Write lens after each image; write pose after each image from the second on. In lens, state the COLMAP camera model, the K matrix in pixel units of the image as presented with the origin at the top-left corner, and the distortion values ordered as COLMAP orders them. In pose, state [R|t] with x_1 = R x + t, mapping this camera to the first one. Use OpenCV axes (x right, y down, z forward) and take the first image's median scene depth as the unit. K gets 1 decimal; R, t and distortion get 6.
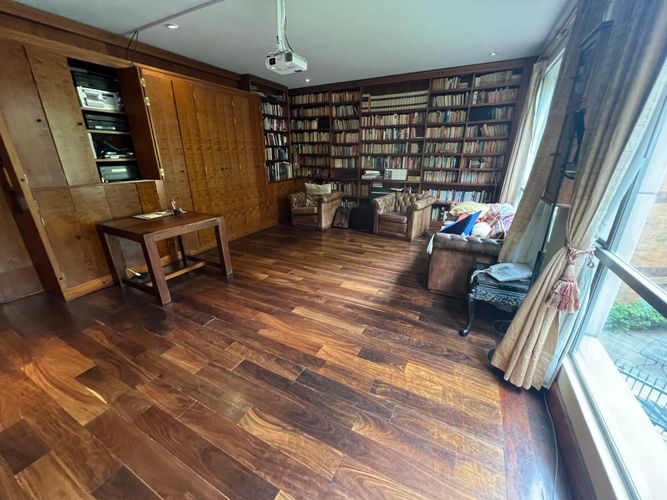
lens RADIAL K [[268.4, 0, 331.4], [0, 268.4, 250.5], [0, 0, 1]] dist [-0.002854, 0.000158]
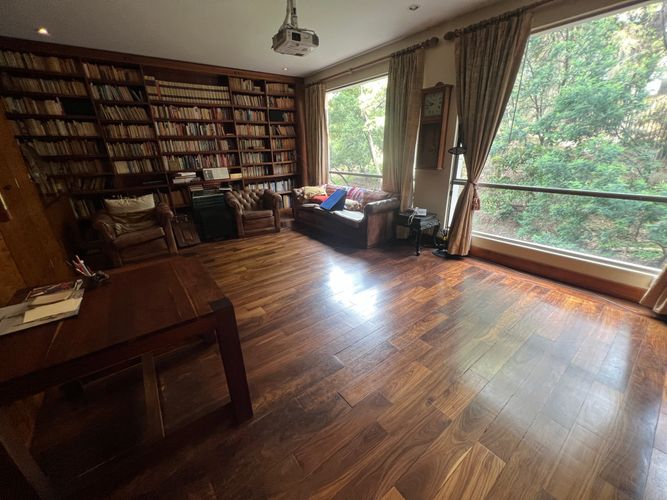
lens RADIAL K [[268.4, 0, 333.4], [0, 268.4, 250.3], [0, 0, 1]] dist [-0.002854, 0.000158]
pose [[0.421164, -0.330213, 0.844737, -0.475290], [0.334316, 0.922309, 0.193854, -0.087943], [-0.843121, 0.200764, 0.498839, 0.261393]]
